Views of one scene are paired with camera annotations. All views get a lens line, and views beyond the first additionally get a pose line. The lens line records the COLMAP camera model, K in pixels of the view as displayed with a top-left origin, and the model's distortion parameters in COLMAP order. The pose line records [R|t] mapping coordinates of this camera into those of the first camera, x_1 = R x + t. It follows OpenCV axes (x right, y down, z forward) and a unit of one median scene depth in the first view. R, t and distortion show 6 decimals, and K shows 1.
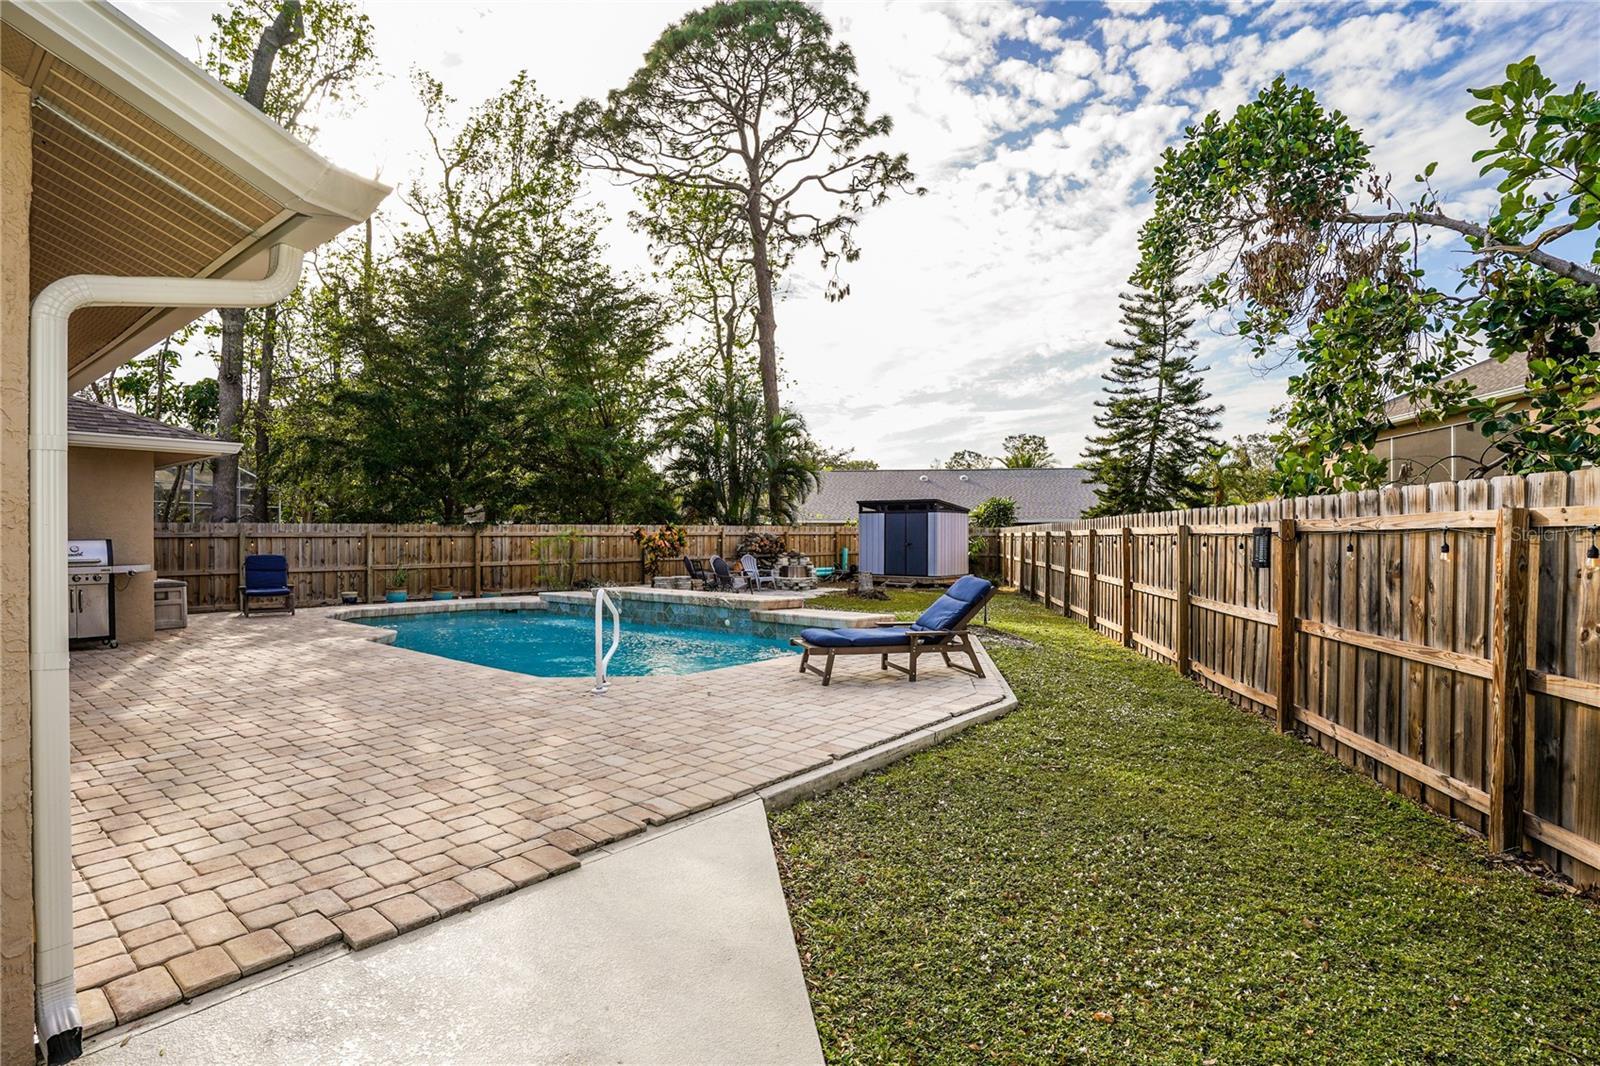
lens RADIAL K [[825.8, 0, 795.9], [0, 825.8, 529.3], [0, 0, 1]] dist [-0.095313, 0.046548]
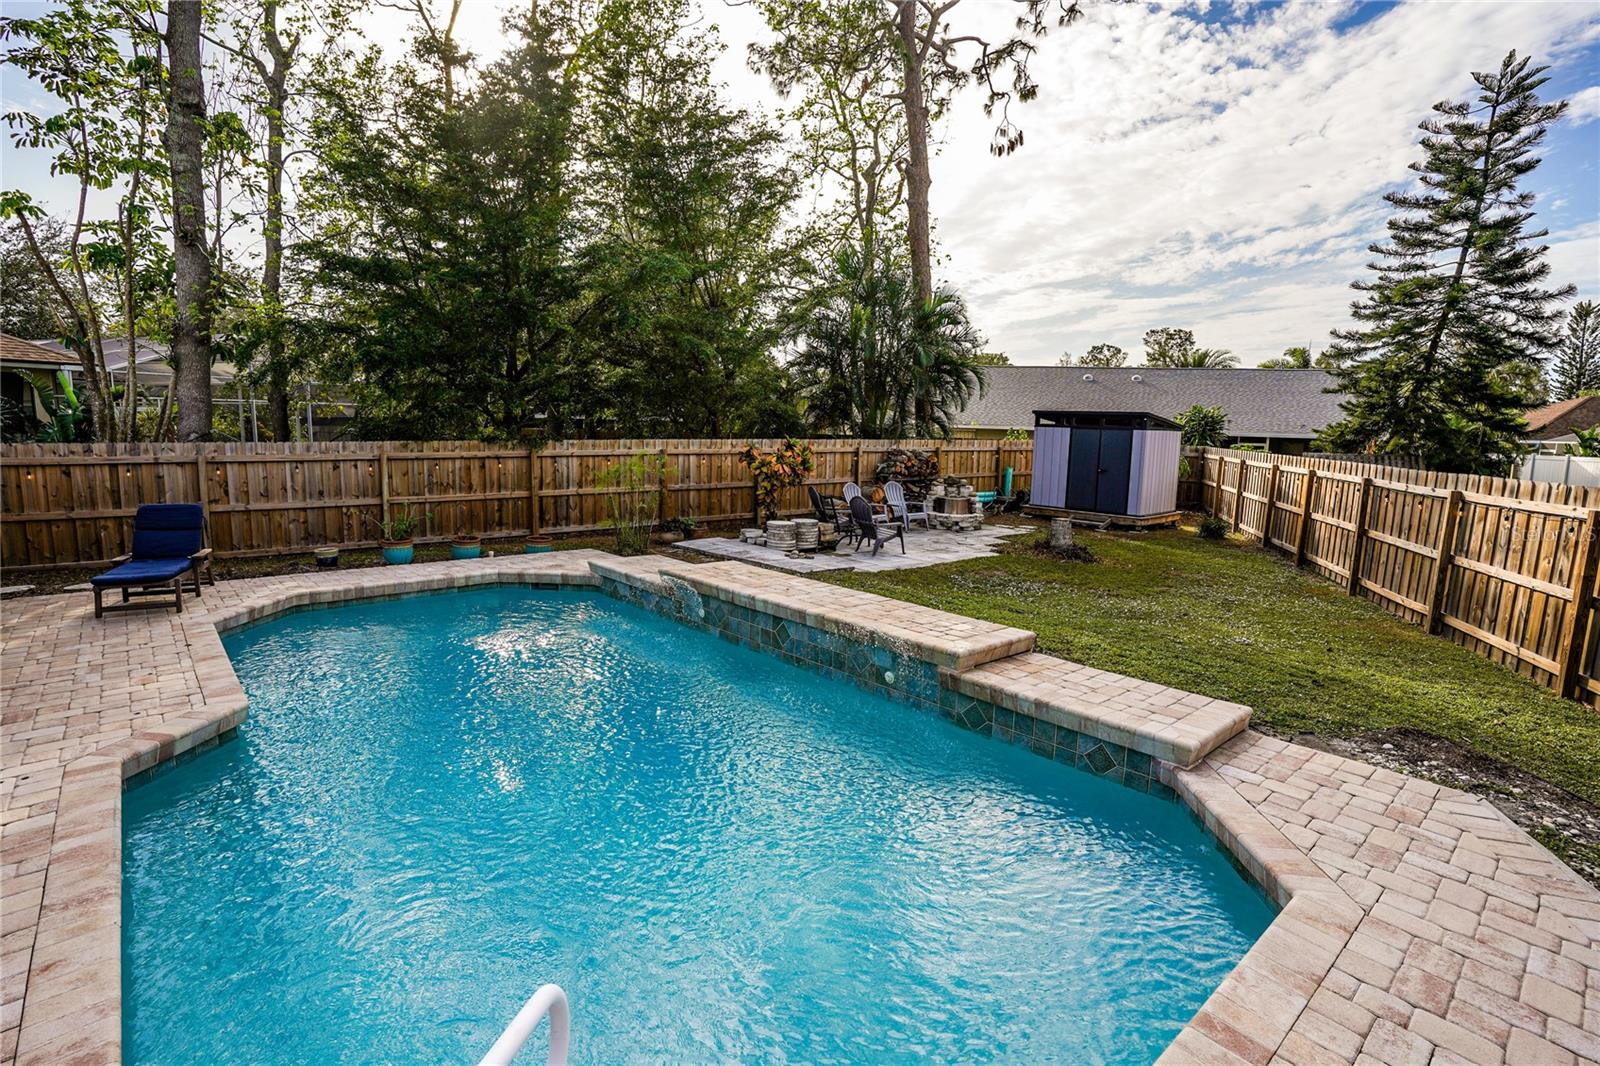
lens RADIAL K [[787.1, 0, 793.8], [0, 787.1, 534.1], [0, 0, 1]] dist [-0.085944, 0.039091]
pose [[0.987992, 0.042790, -0.148463, -0.036016], [-0.020627, 0.988813, 0.147730, -0.024564], [0.153124, -0.142894, 0.977821, 0.254004]]
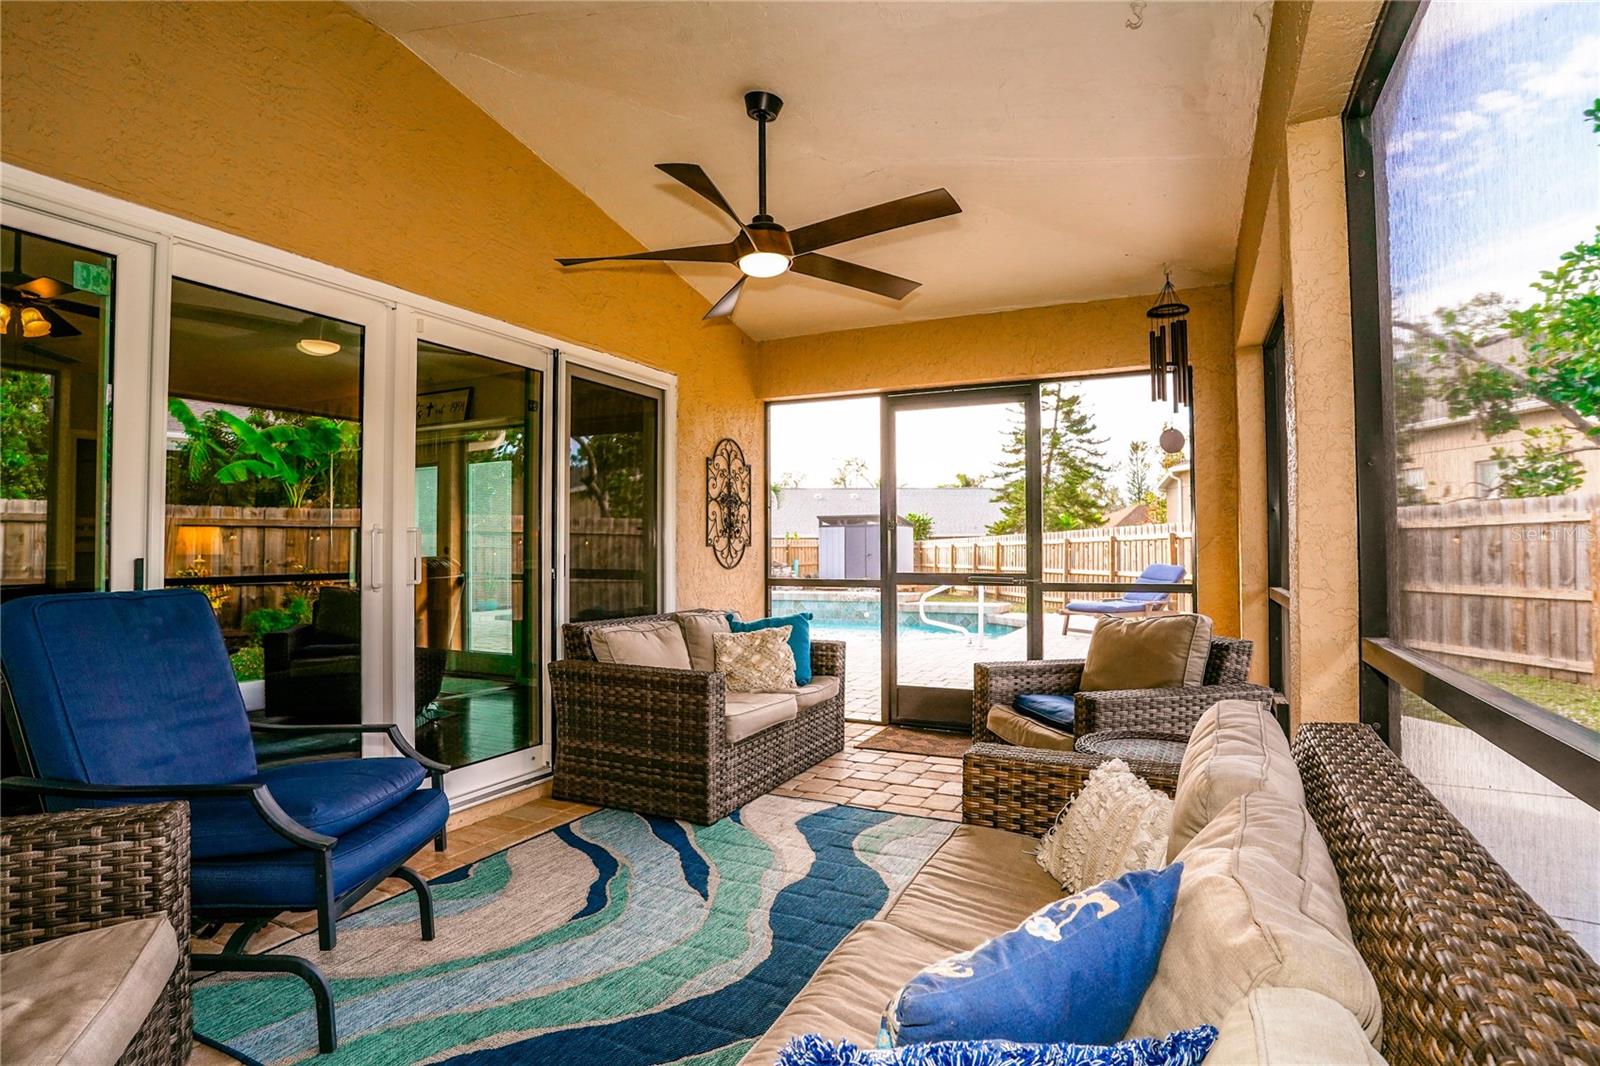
lens RADIAL K [[830.3, 0, 800.0], [0, 830.3, 533.0], [0, 0, 1]] dist [-0.093248, 0.048239]
pose [[0.970060, -0.001182, 0.242861, -0.229256], [0.005677, 0.999825, -0.017809, 0.008211], [-0.242797, 0.018655, 0.969898, -0.065056]]
